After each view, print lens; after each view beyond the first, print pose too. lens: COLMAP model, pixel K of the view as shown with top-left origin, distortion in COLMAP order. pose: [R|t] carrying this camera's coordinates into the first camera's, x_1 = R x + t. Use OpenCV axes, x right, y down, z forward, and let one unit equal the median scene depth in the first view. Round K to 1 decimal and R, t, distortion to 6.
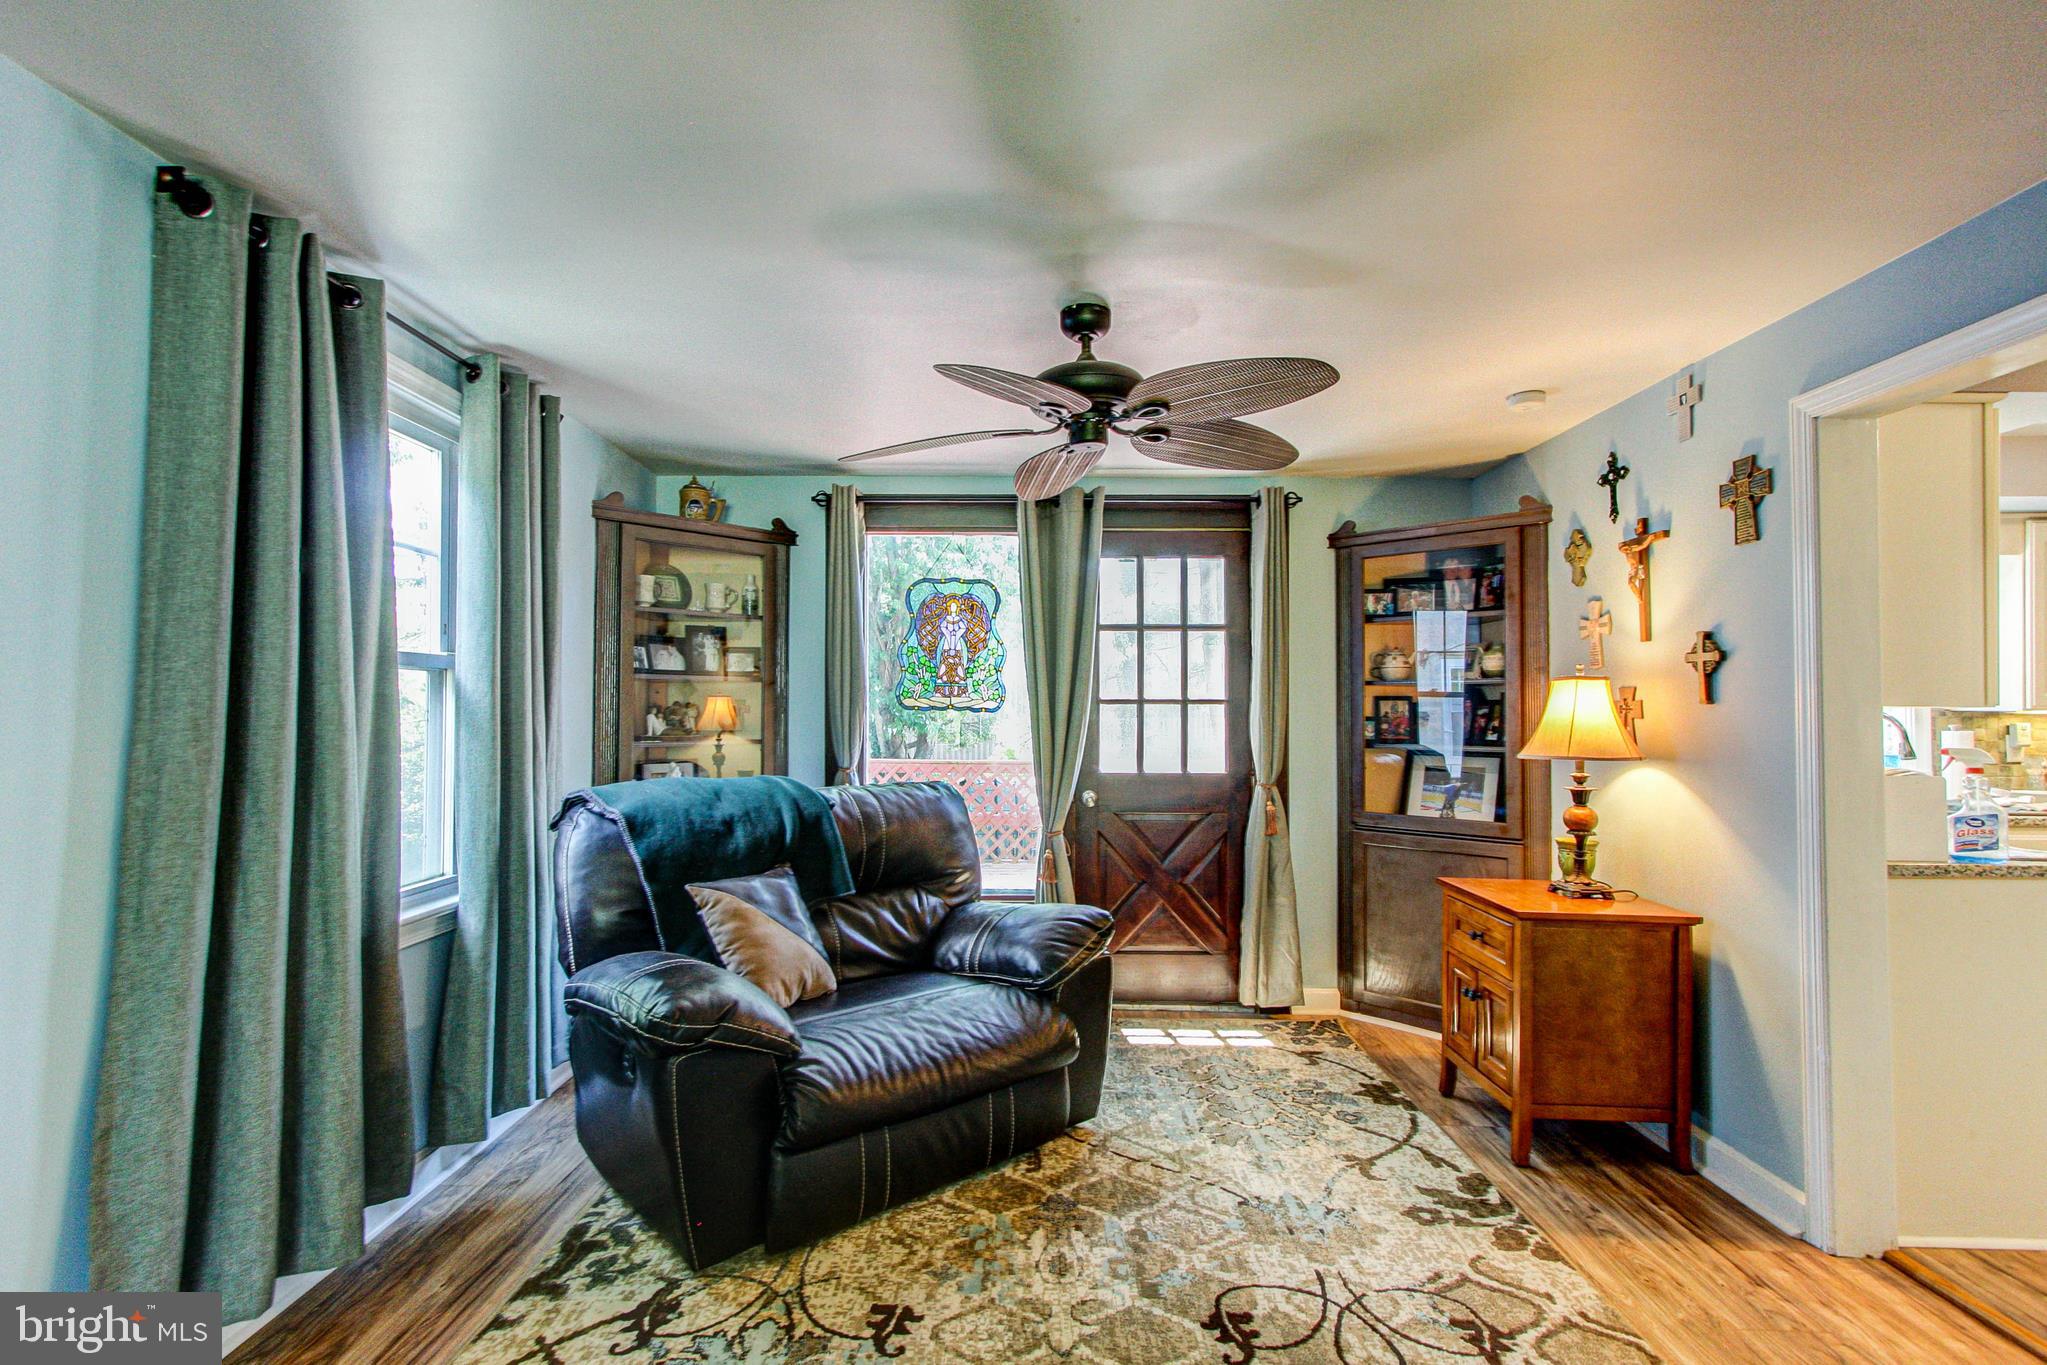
lens RADIAL K [[967.5, 0, 961.3], [0, 967.5, 687.6], [0, 0, 1]] dist [0.003415, 0.002562]
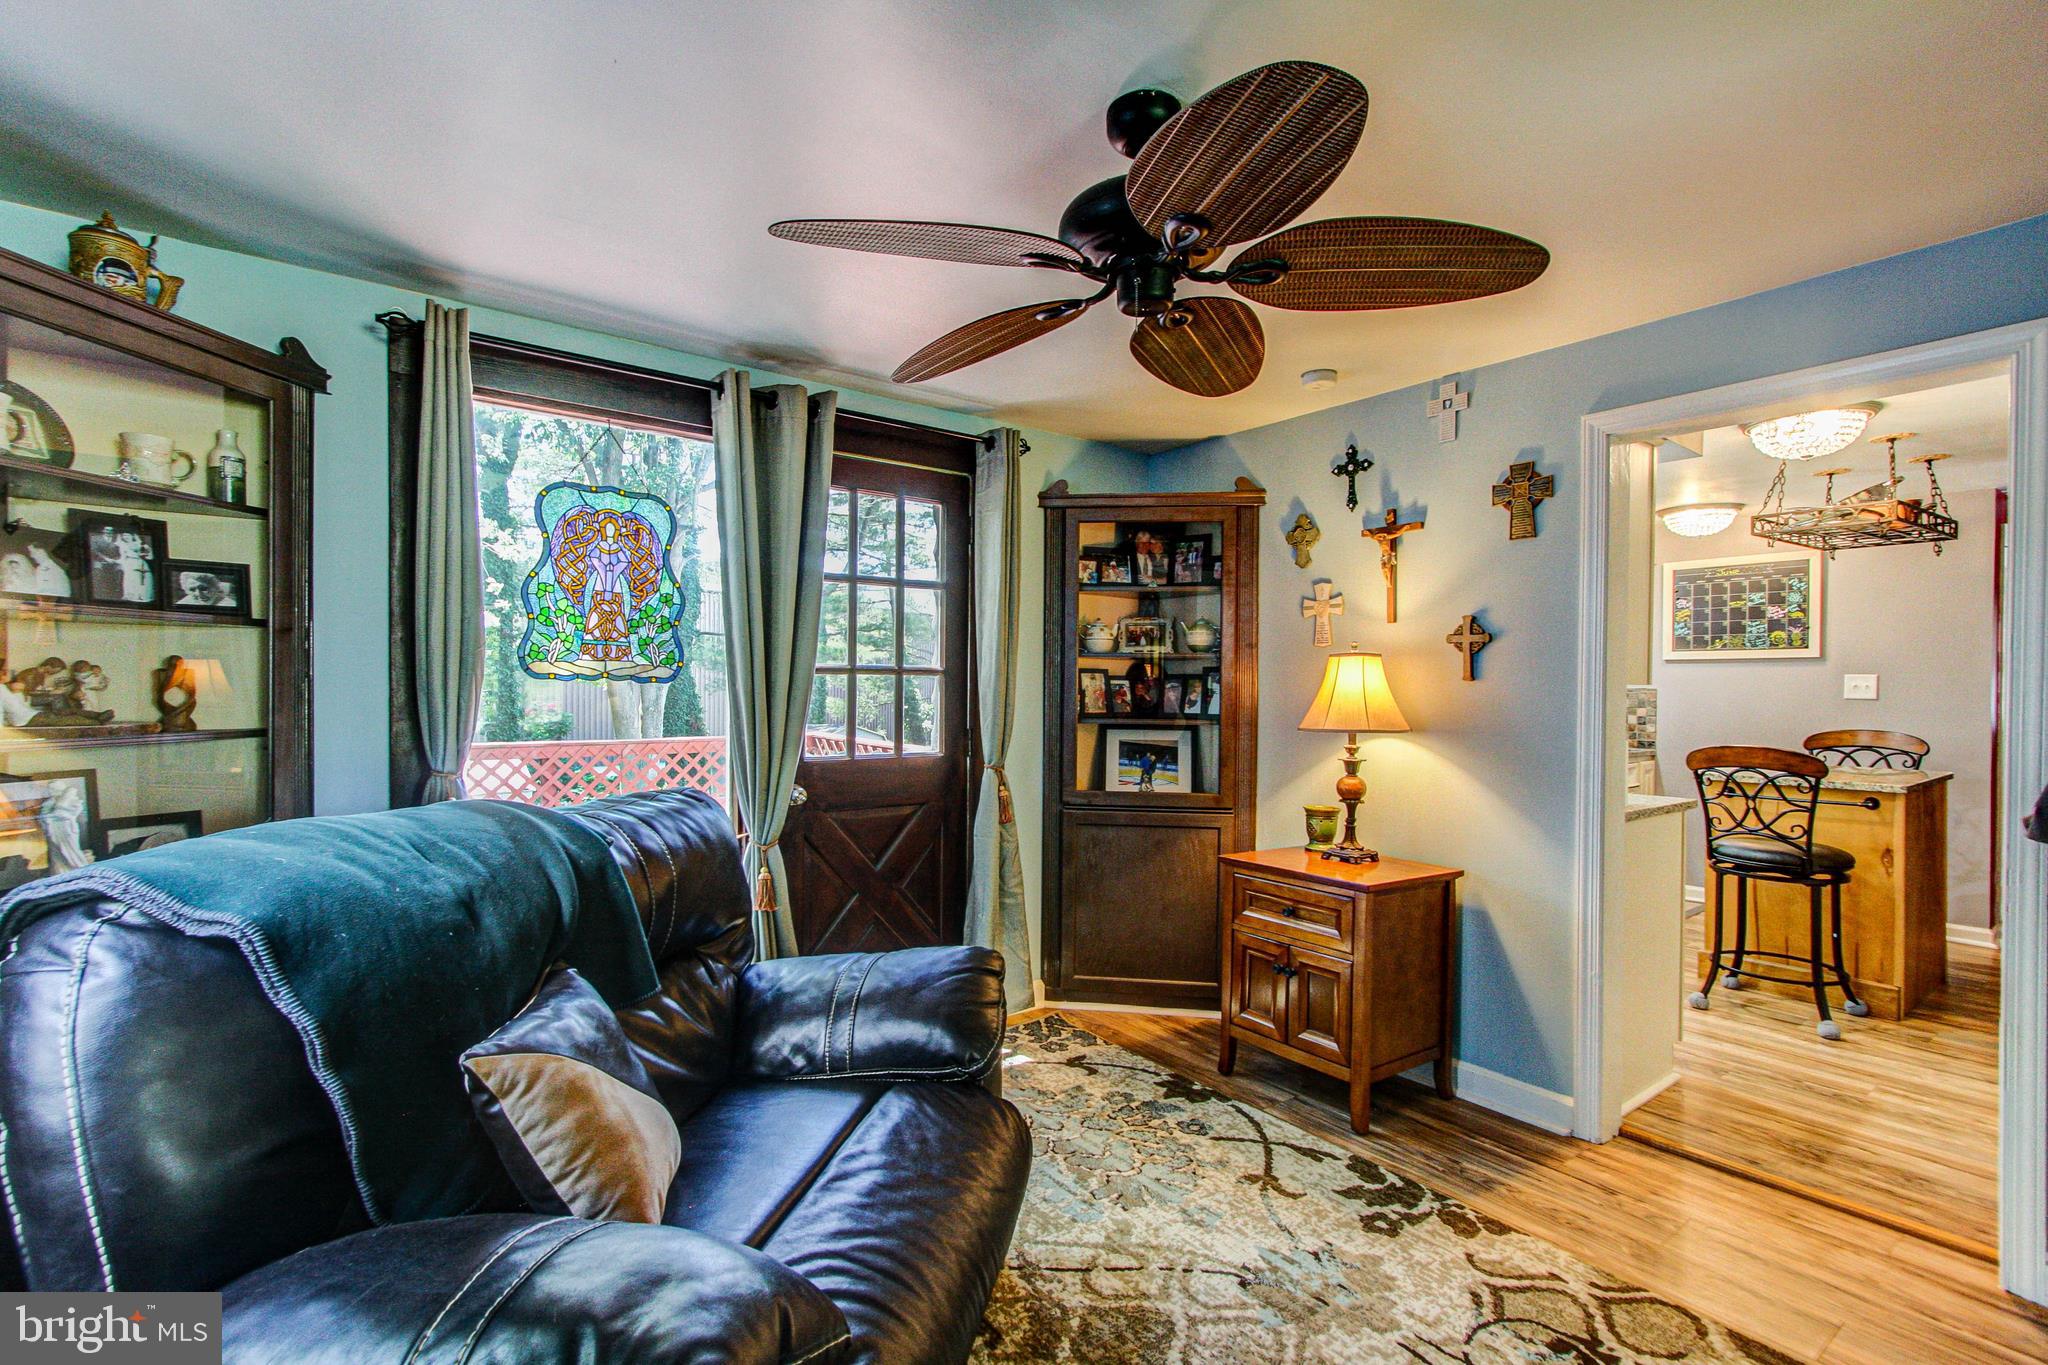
lens RADIAL K [[968.0, 0, 994.3], [0, 968.0, 693.8], [0, 0, 1]] dist [0.003415, 0.002562]
pose [[0.781335, -0.001083, 0.624112, -0.306331], [-0.021754, 0.999344, 0.028968, 0.010151], [-0.623733, -0.036211, 0.780798, 0.400176]]
